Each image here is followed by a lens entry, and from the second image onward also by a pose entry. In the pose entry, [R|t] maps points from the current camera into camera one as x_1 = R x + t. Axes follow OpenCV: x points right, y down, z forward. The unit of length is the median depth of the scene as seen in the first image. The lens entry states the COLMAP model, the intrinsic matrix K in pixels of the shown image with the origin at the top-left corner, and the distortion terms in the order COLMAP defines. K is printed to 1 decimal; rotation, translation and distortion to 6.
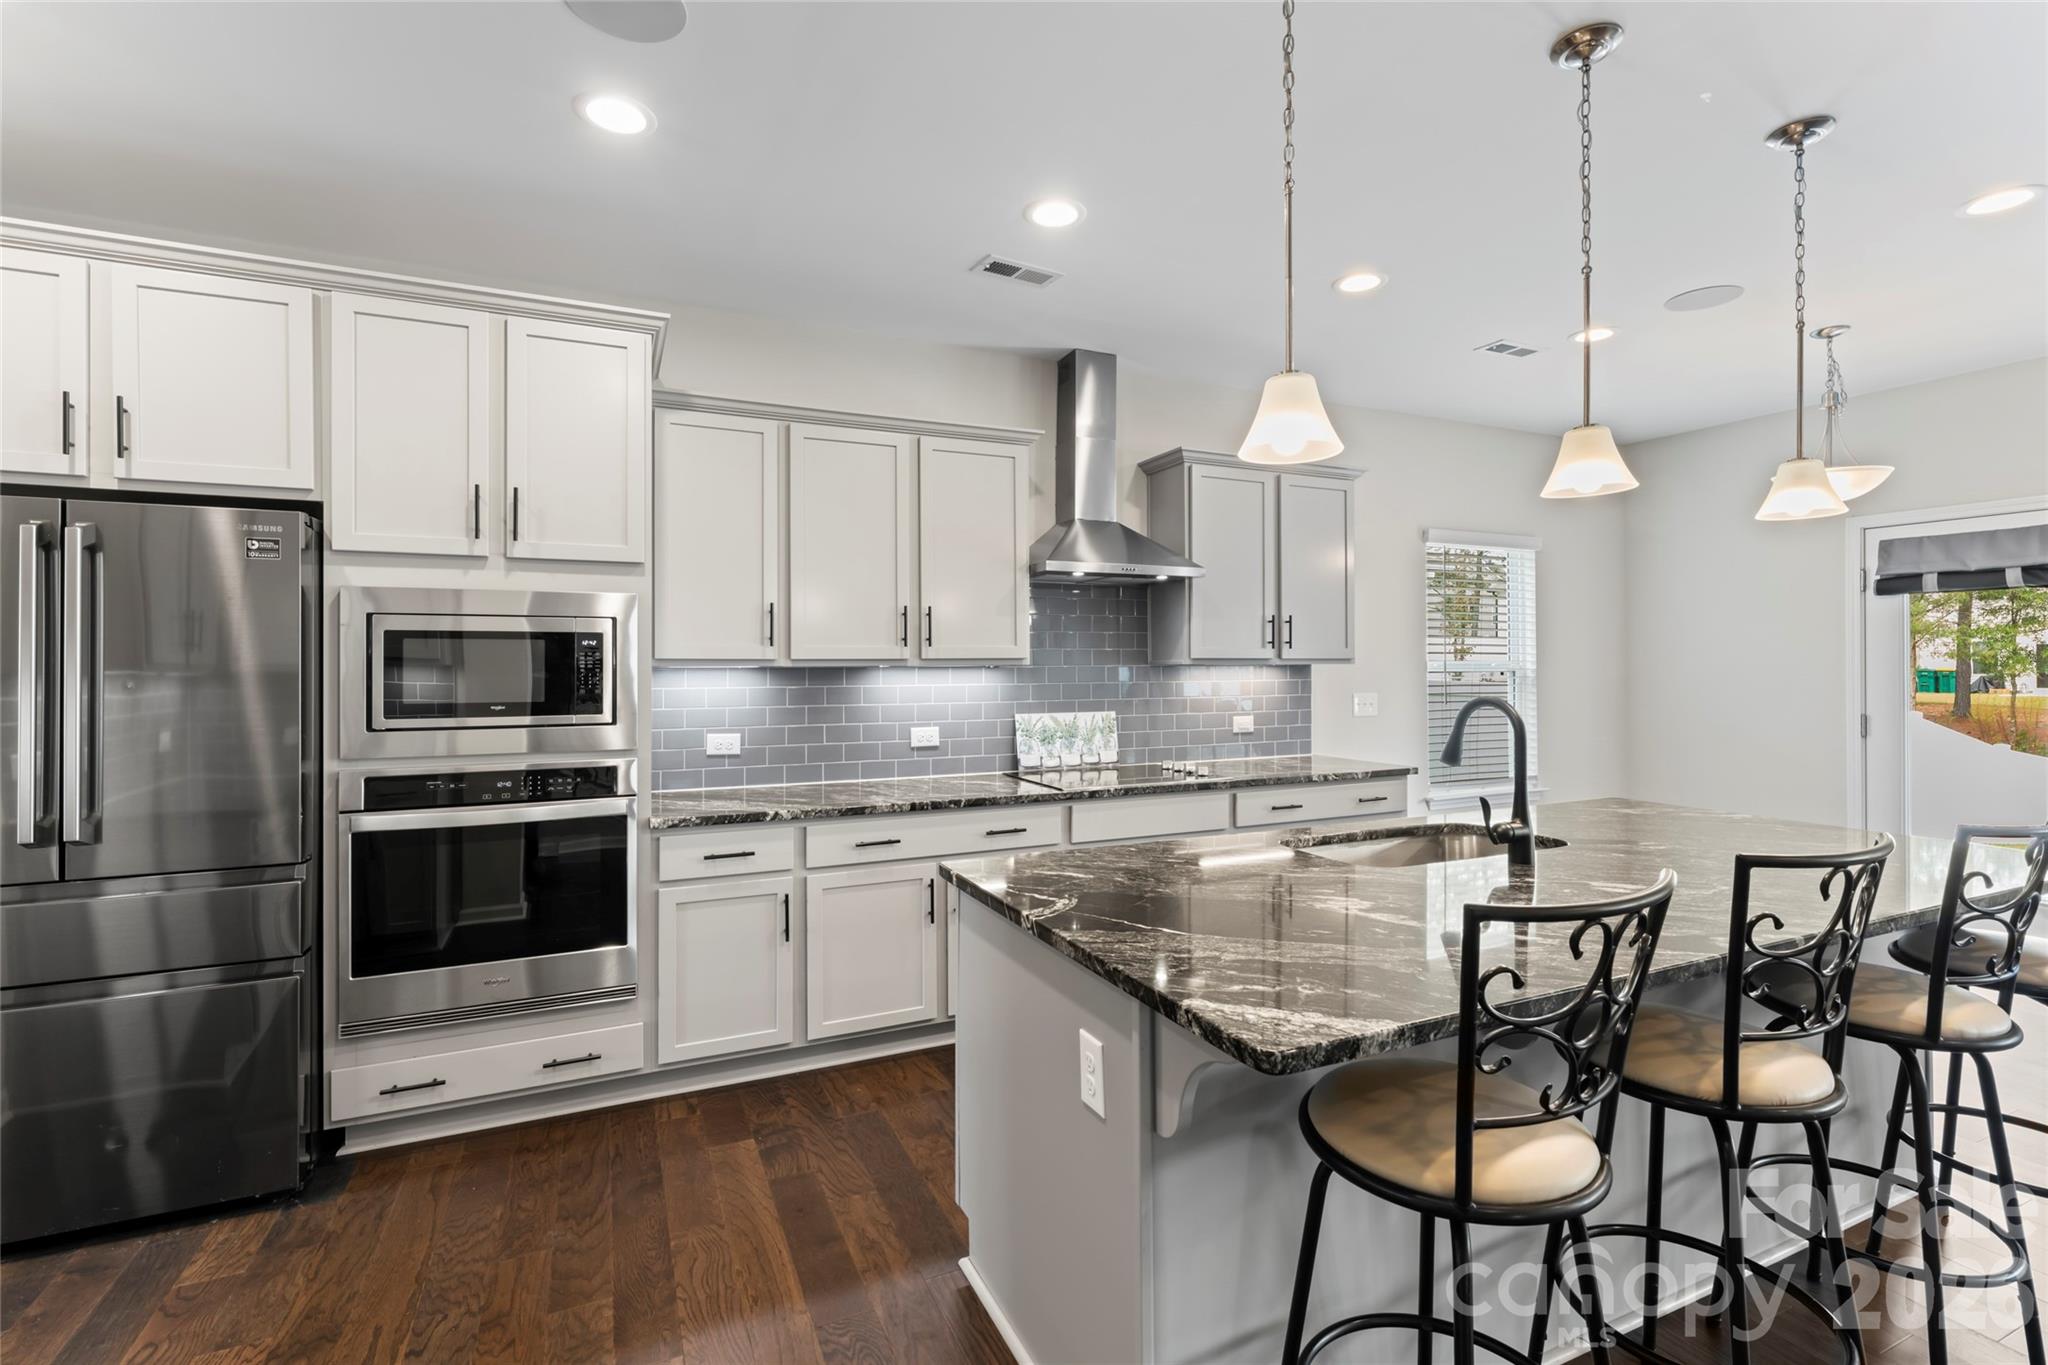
lens RADIAL K [[918.7, 0, 1016.8], [0, 918.7, 666.7], [0, 0, 1]] dist [-0.001949, 0.000044]
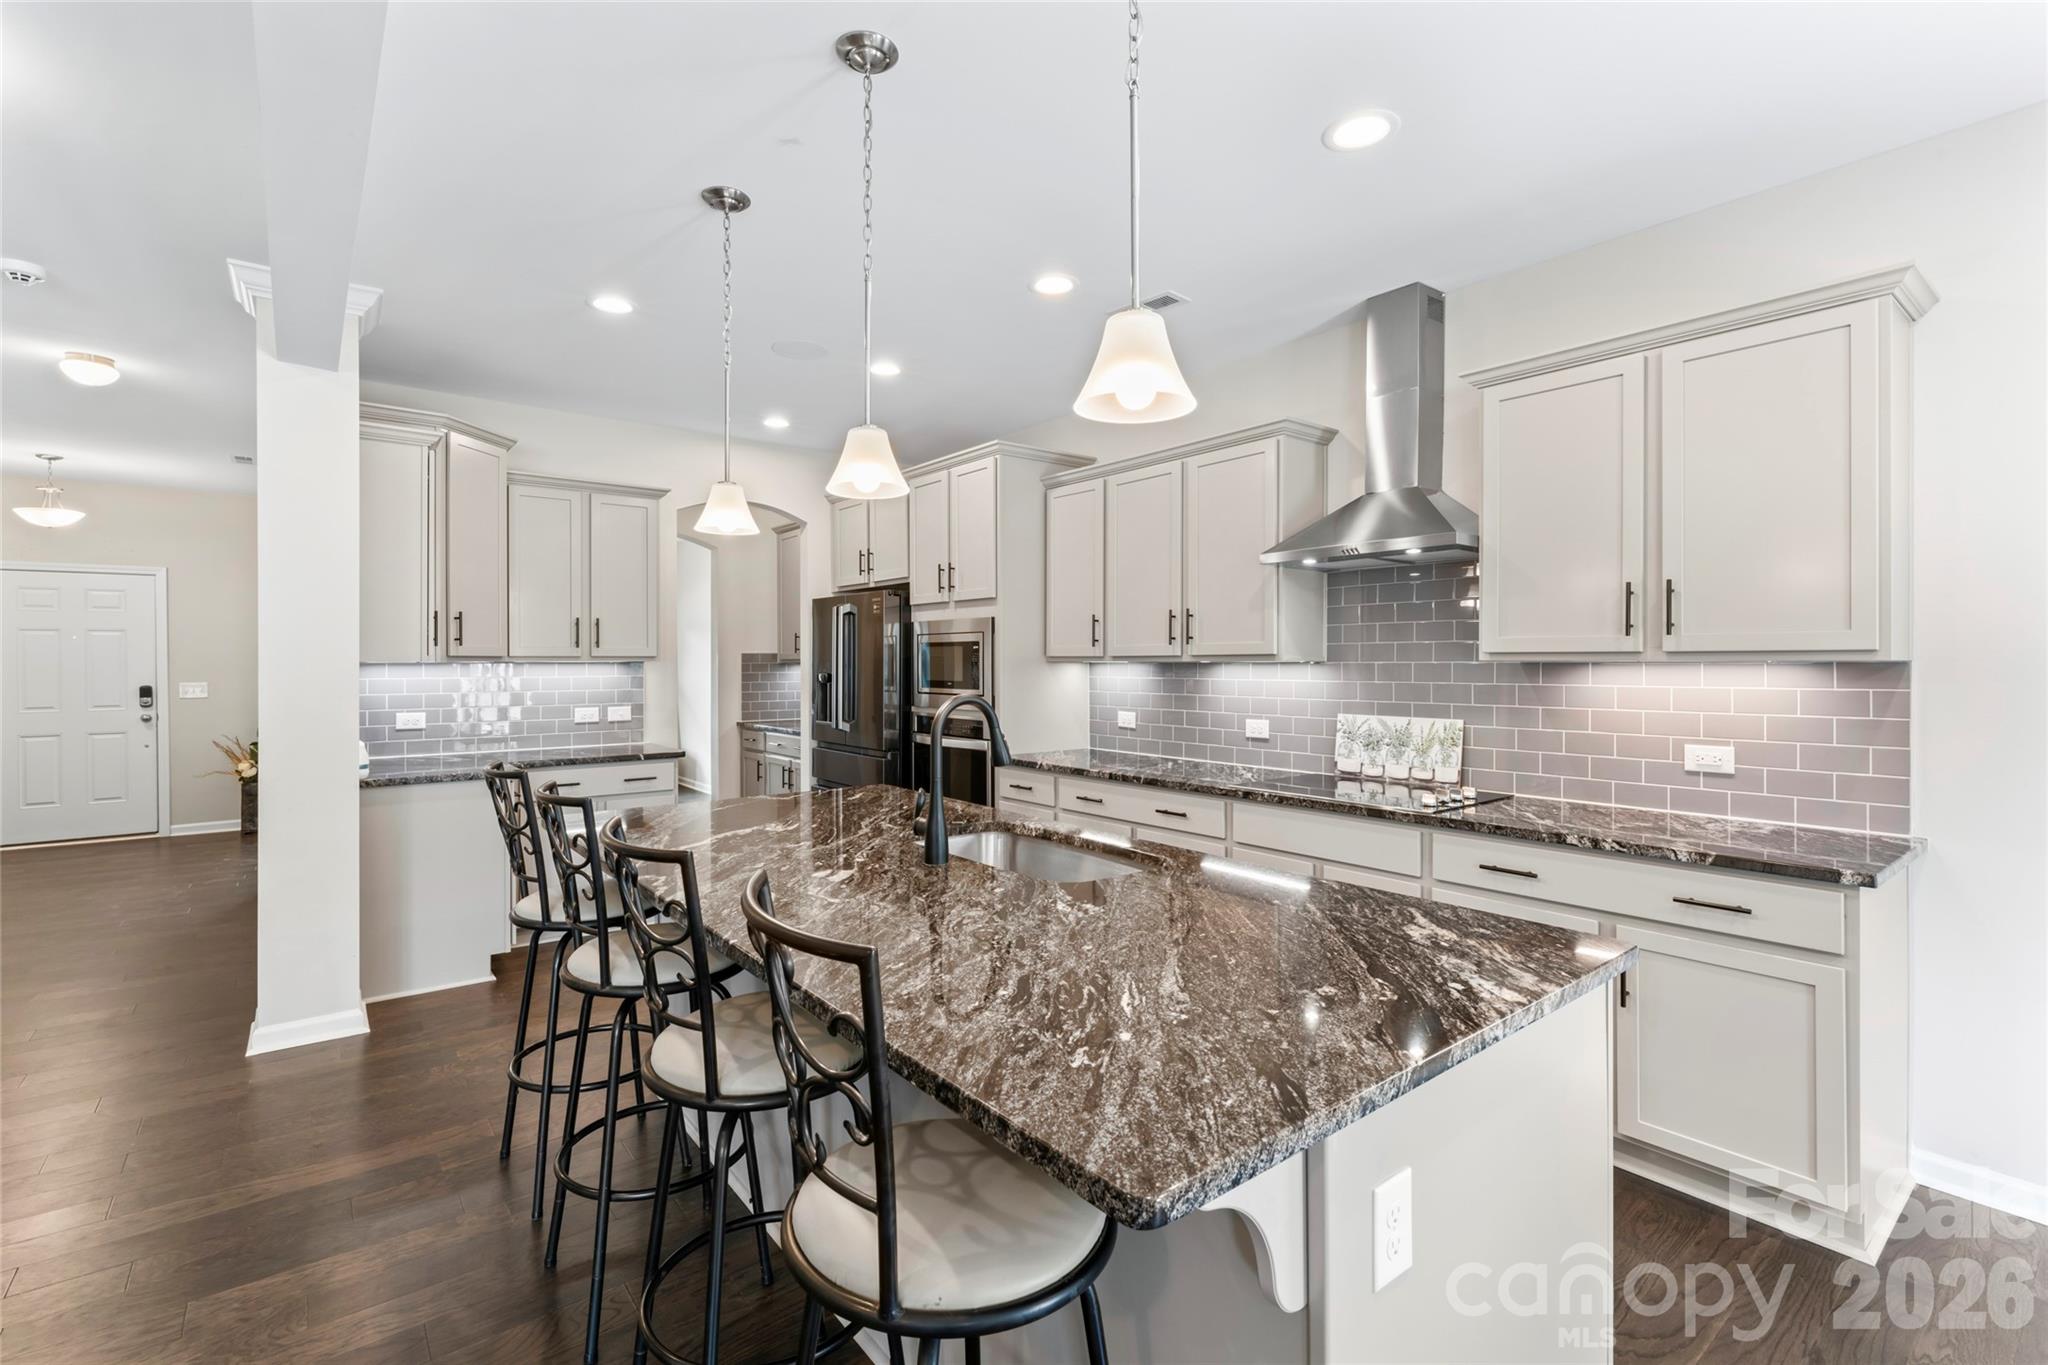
lens RADIAL K [[918.7, 0, 1021.5], [0, 918.7, 663.0], [0, 0, 1]] dist [-0.001949, 0.000044]
pose [[0.240684, 0.003415, -0.970597, 0.822621], [-0.002949, 0.999992, 0.002787, -0.001512], [0.970599, 0.002191, 0.240692, 0.459334]]
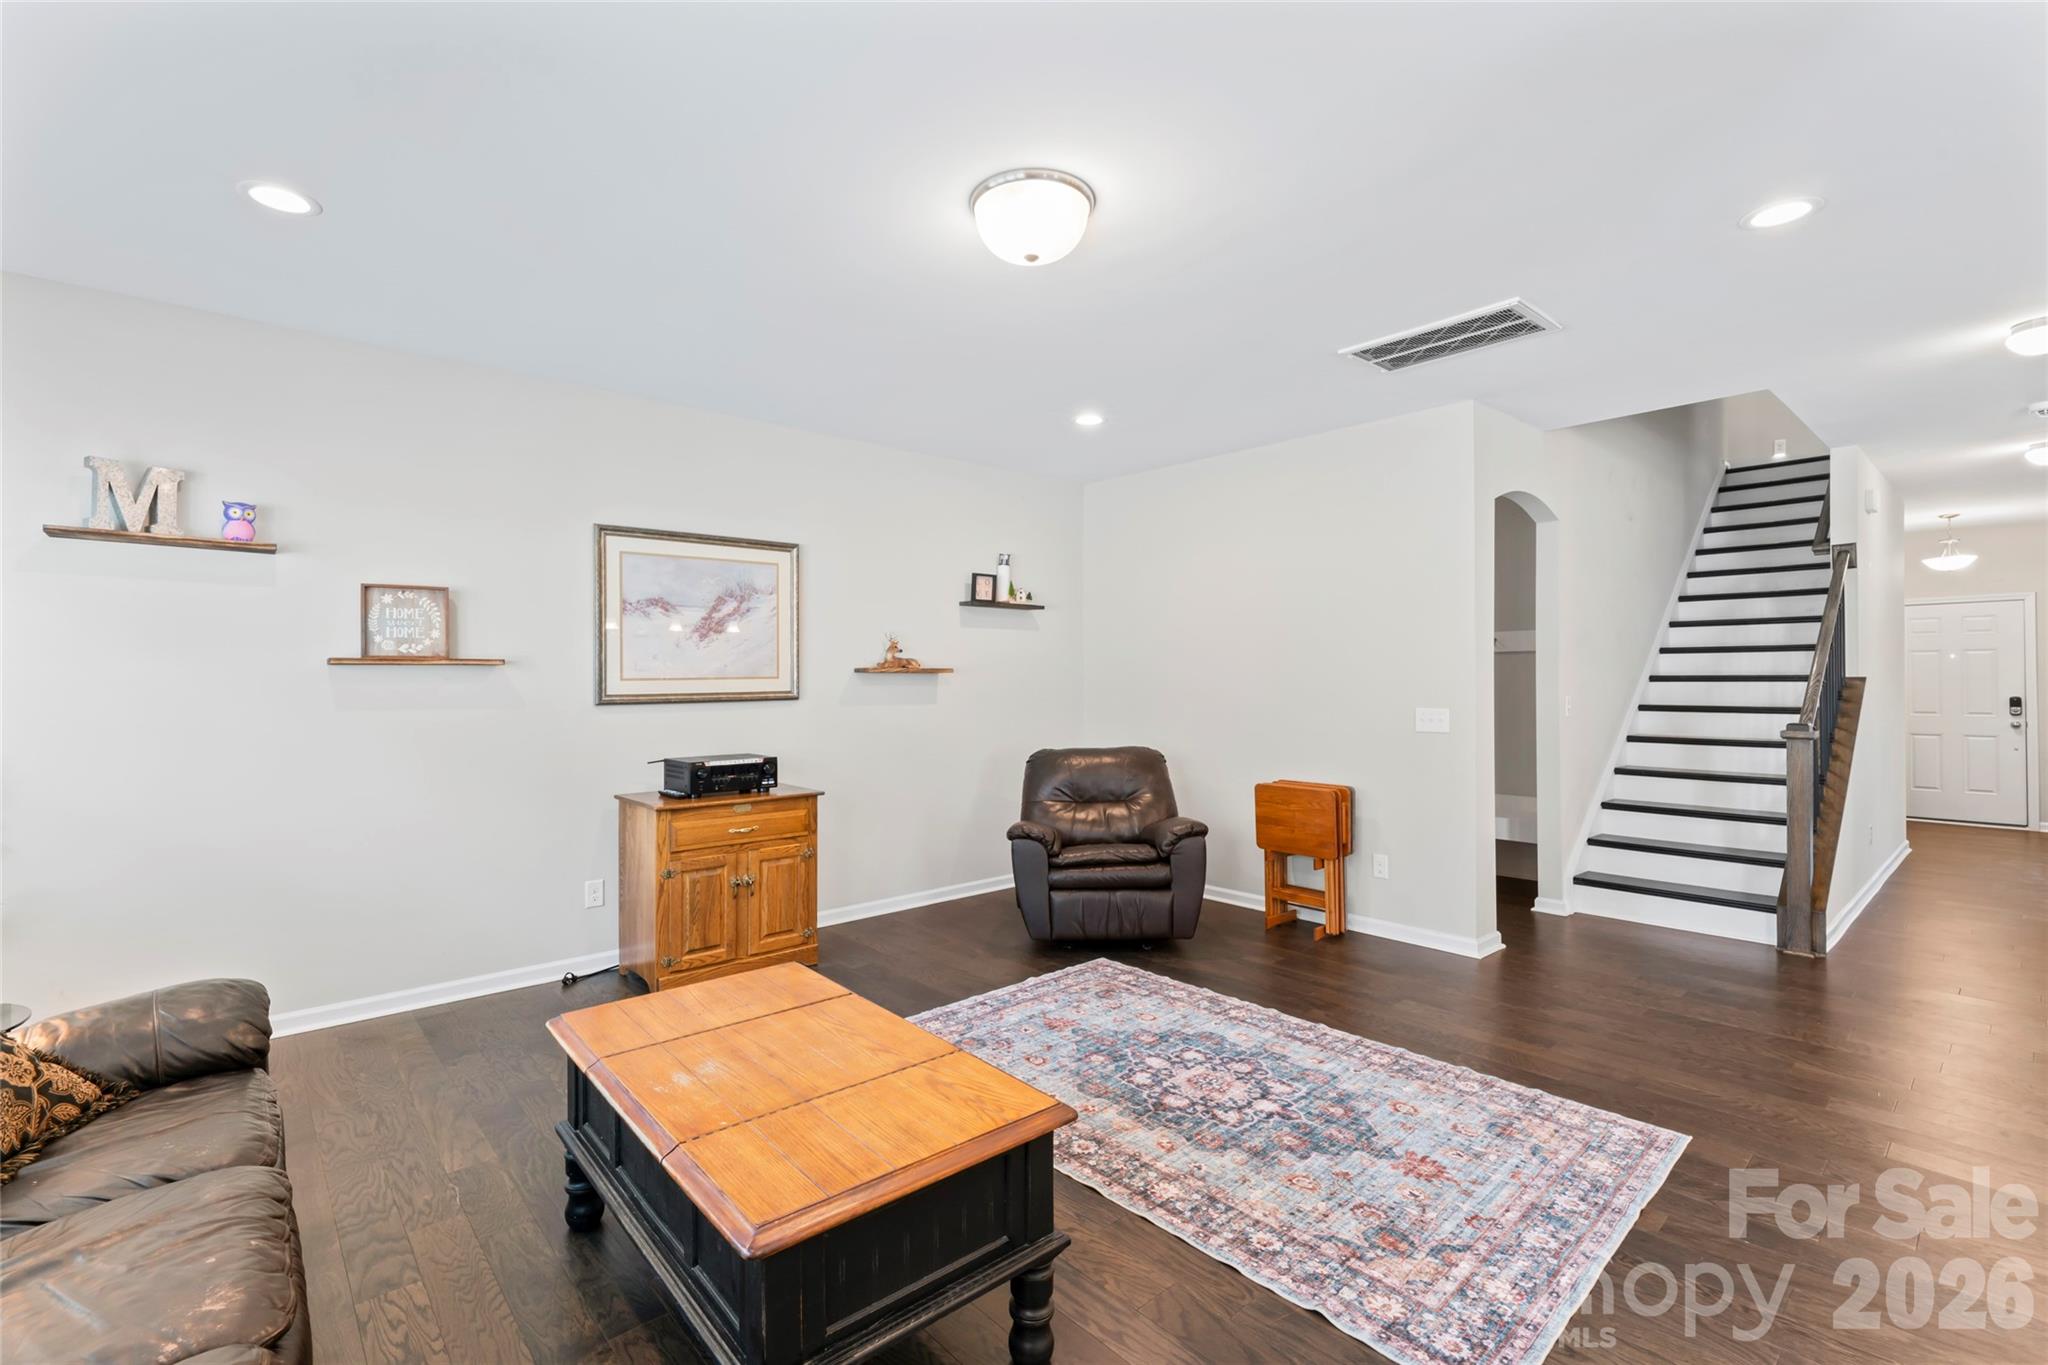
lens RADIAL K [[918.7, 0, 1017.5], [0, 918.7, 680.9], [0, 0, 1]] dist [-0.001949, 0.000044]
pose [[-0.954113, 0.002607, -0.299434, 1.413200], [-0.000918, 0.999932, 0.011629, -0.005792], [0.299444, 0.011370, -0.954046, 0.528892]]
